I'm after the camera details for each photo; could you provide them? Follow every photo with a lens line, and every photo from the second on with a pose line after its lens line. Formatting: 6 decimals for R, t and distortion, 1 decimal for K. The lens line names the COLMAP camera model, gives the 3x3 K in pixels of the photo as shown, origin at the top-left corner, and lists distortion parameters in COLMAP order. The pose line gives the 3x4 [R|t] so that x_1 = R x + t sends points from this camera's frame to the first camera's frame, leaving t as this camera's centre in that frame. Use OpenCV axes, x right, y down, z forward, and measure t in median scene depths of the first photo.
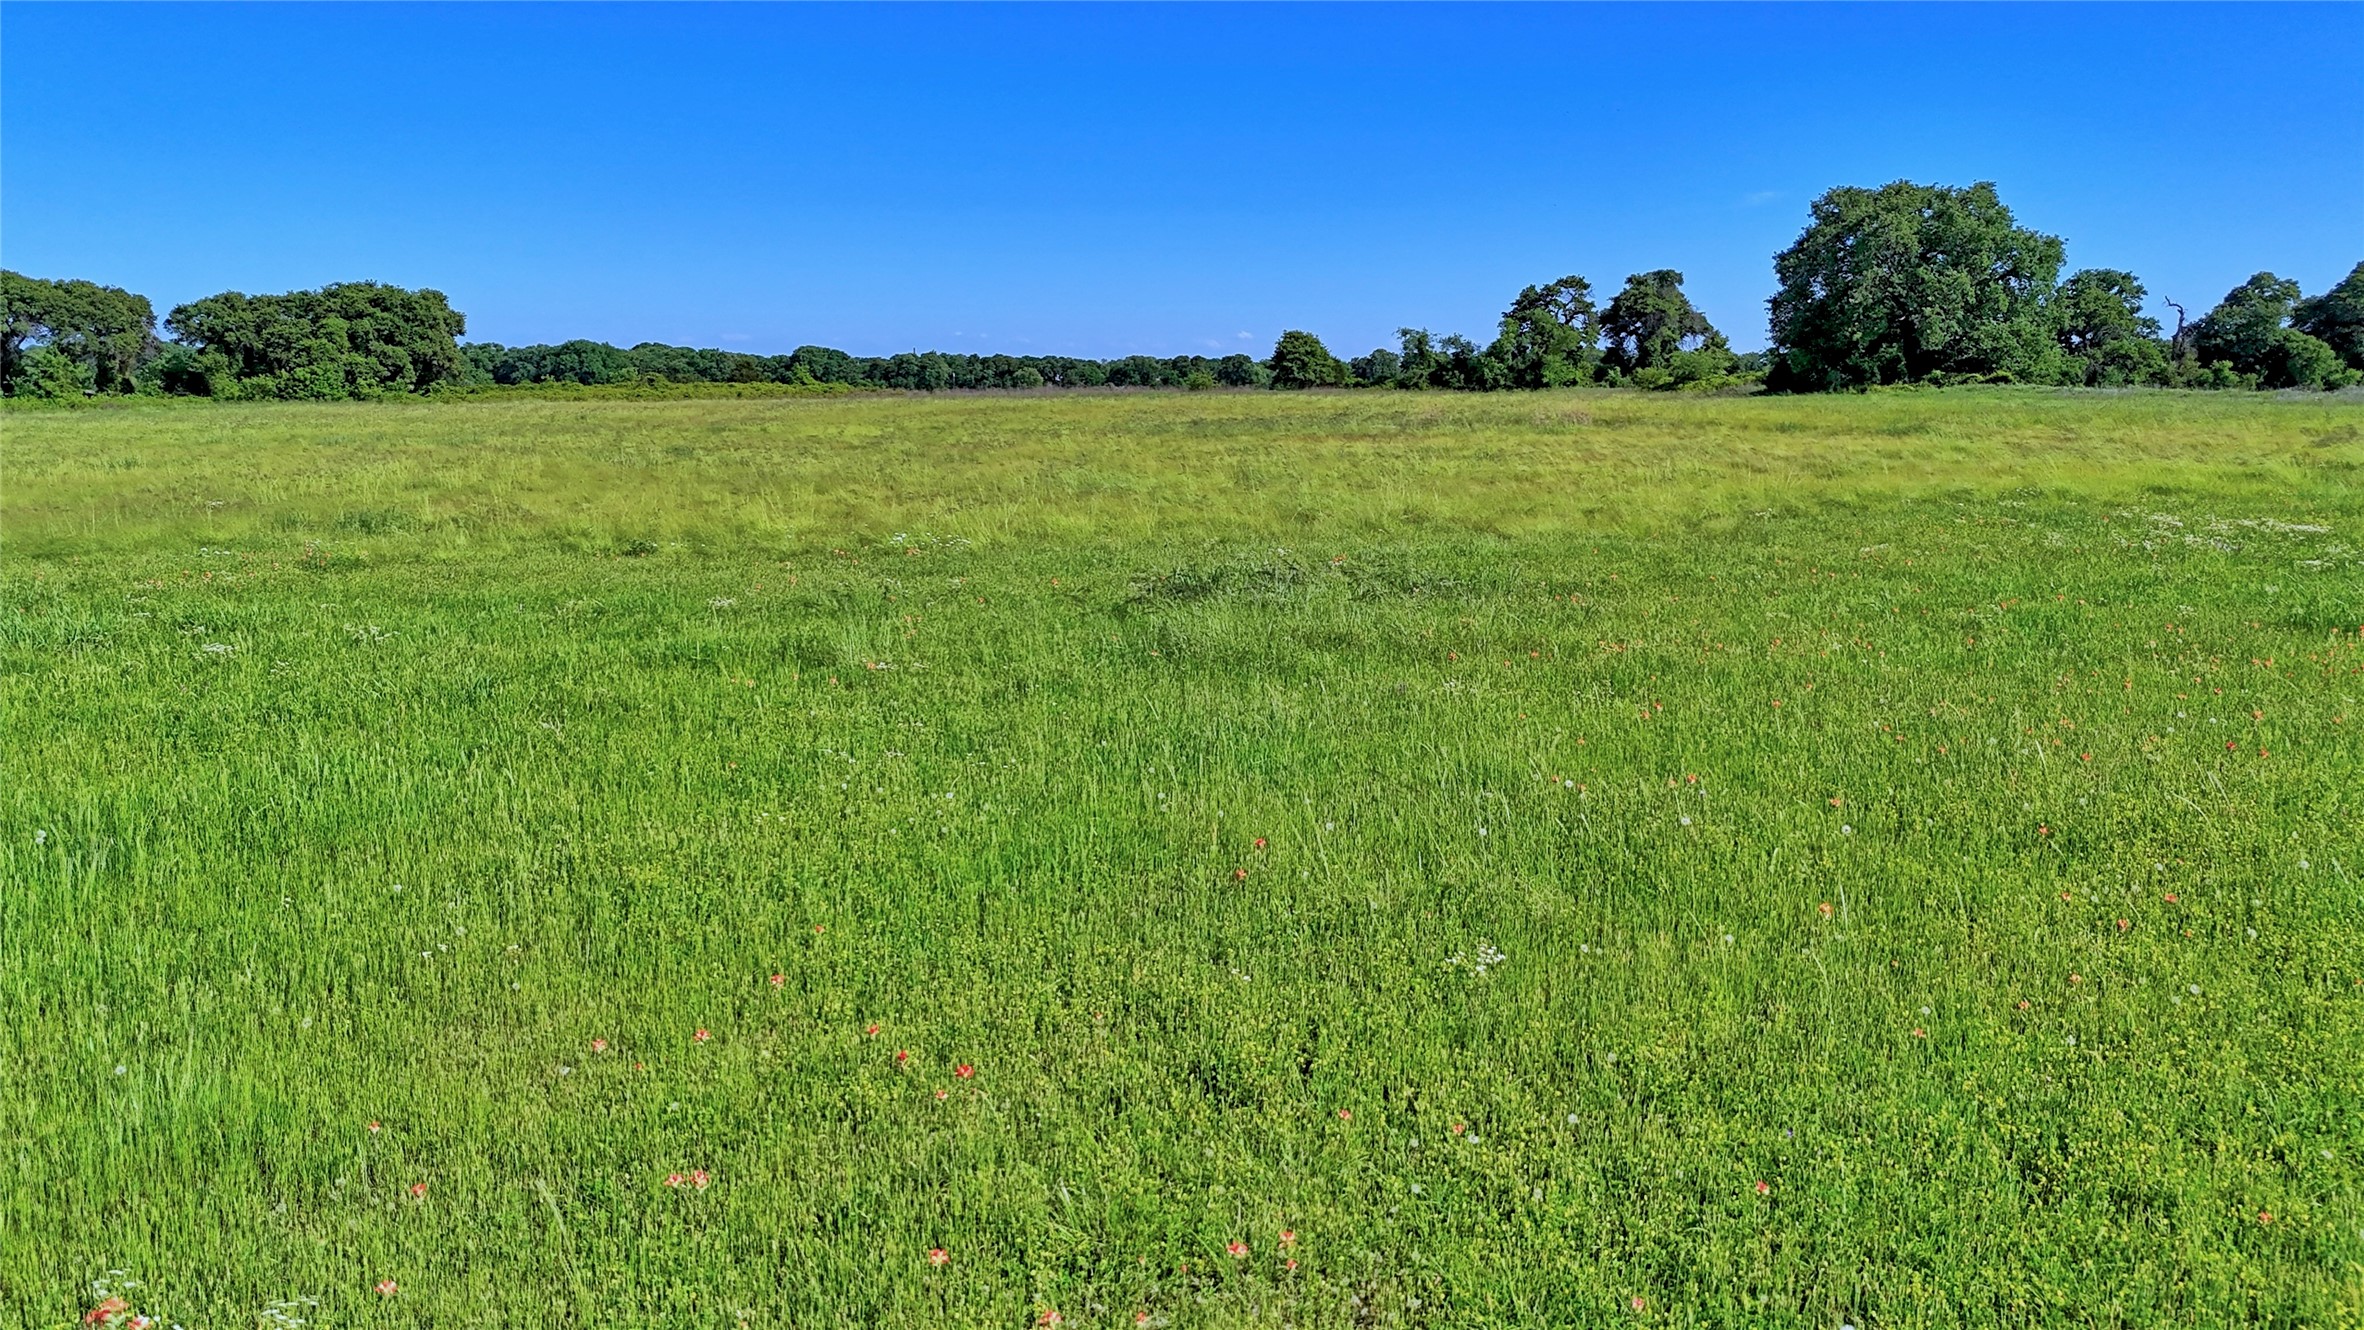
lens RADIAL K [[1737.4, 0, 1191.7], [0, 1737.4, 666.5], [0, 0, 1]] dist [0.033078, -0.006534]
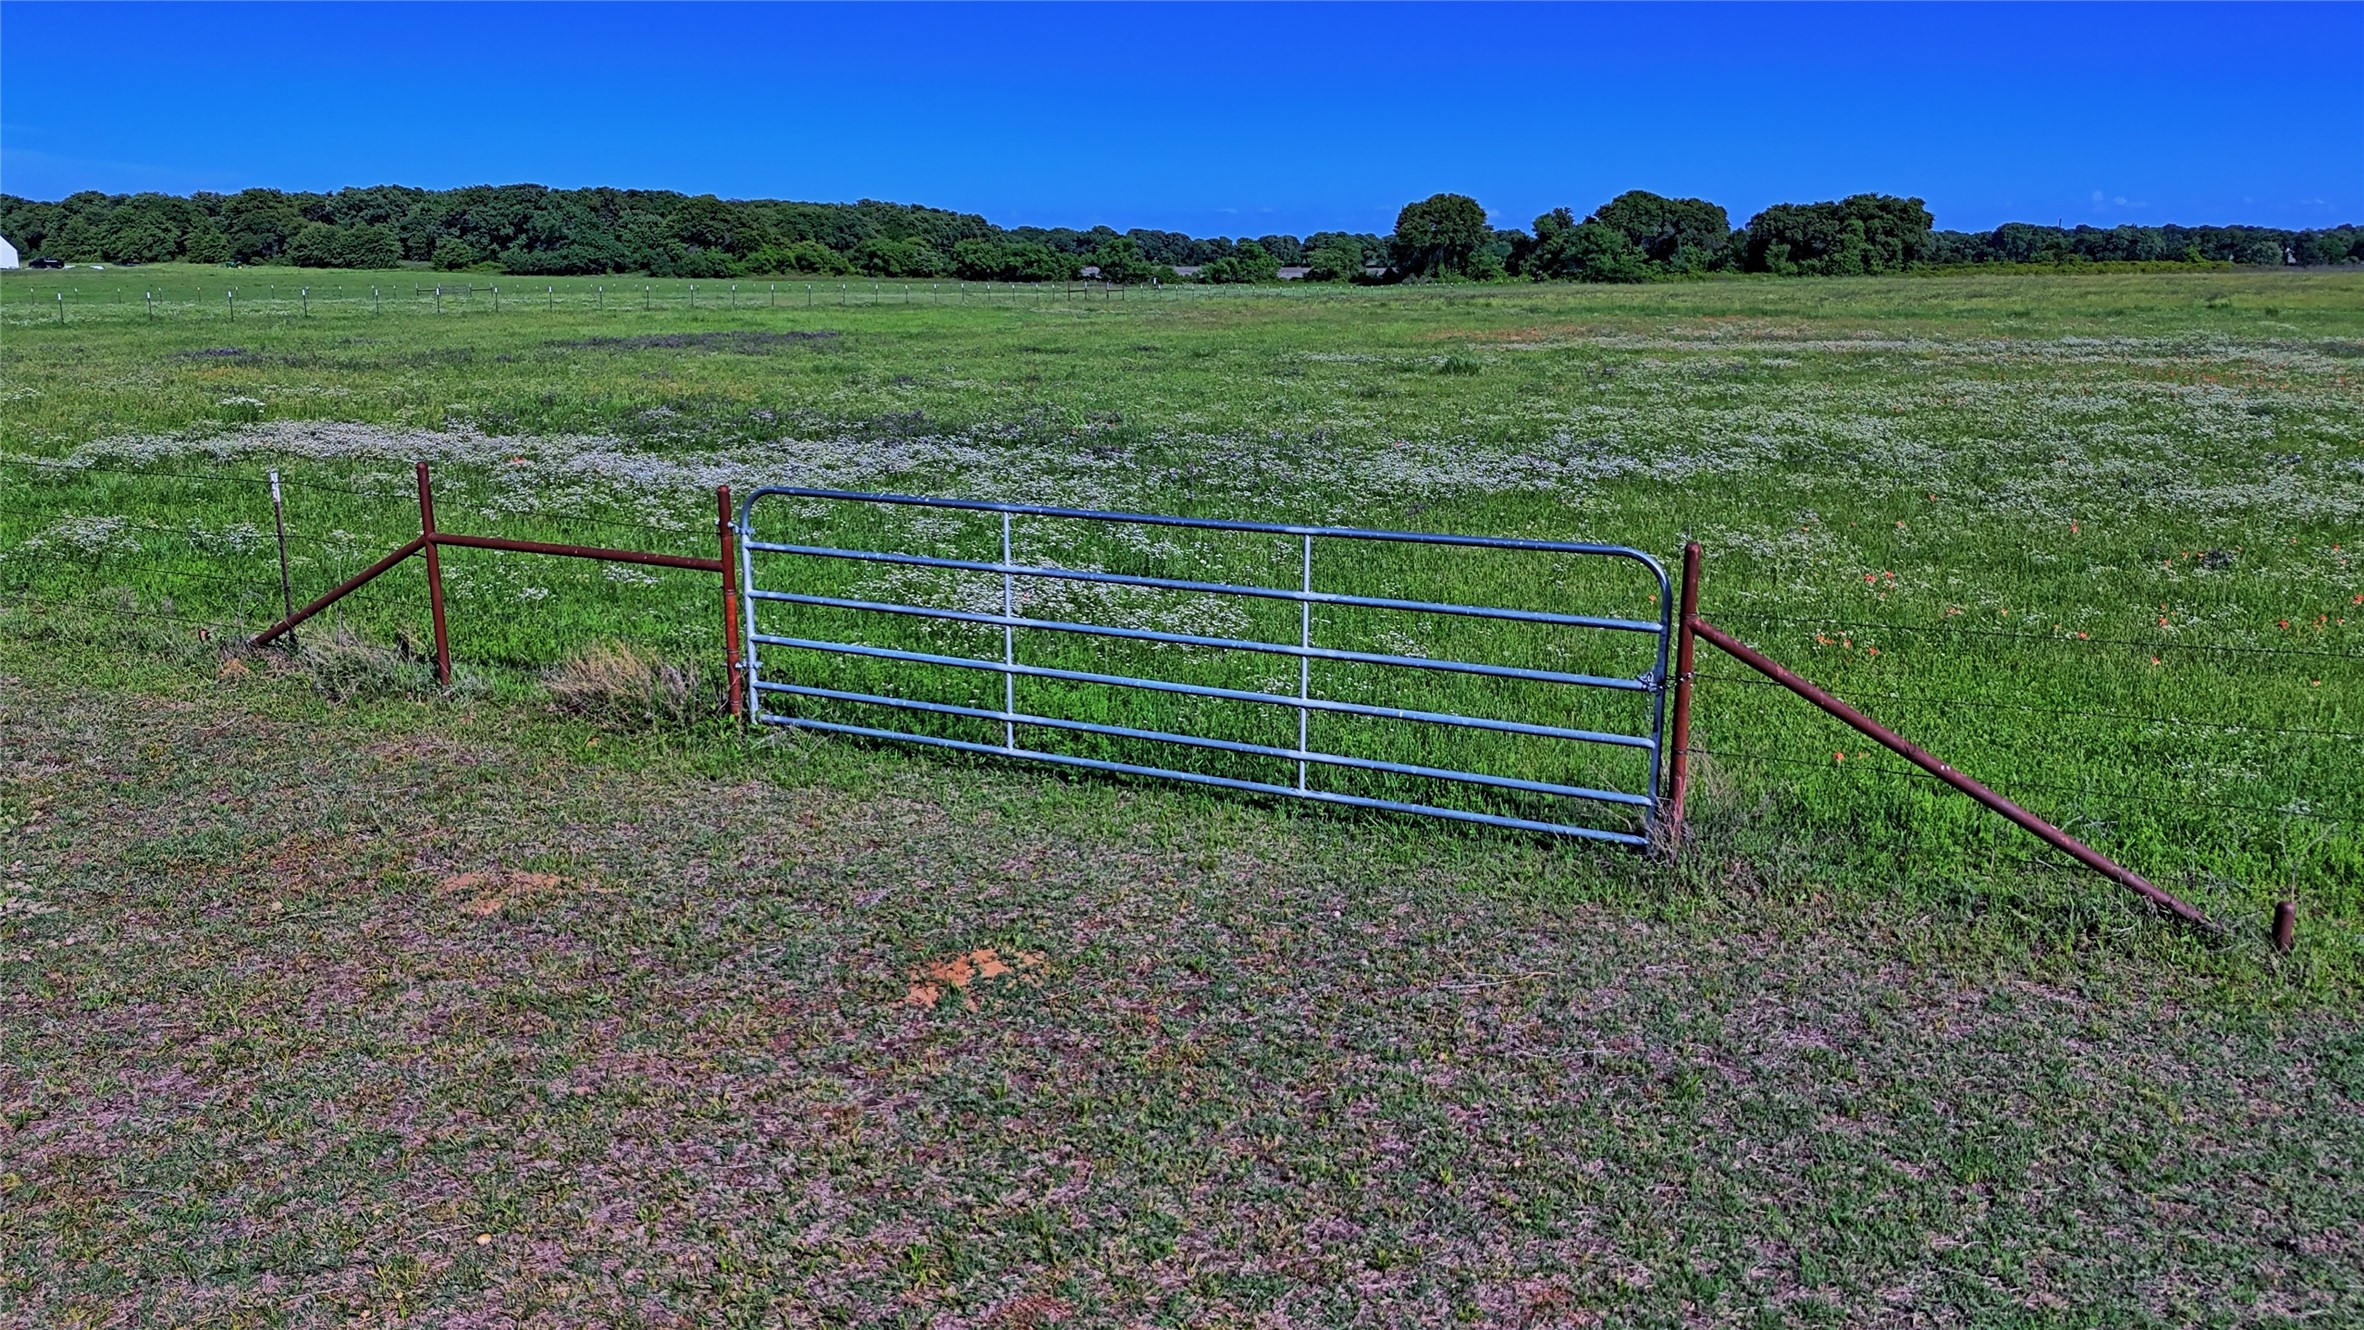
lens RADIAL K [[1768.0, 0, 1198.6], [0, 1768.0, 655.2], [0, 0, 1]] dist [0.068094, -0.056550]
pose [[0.835071, 0.123107, -0.536191, -0.093192], [-0.091745, 0.992156, 0.084910, 0.091420], [0.542438, -0.021713, 0.839815, -0.588885]]
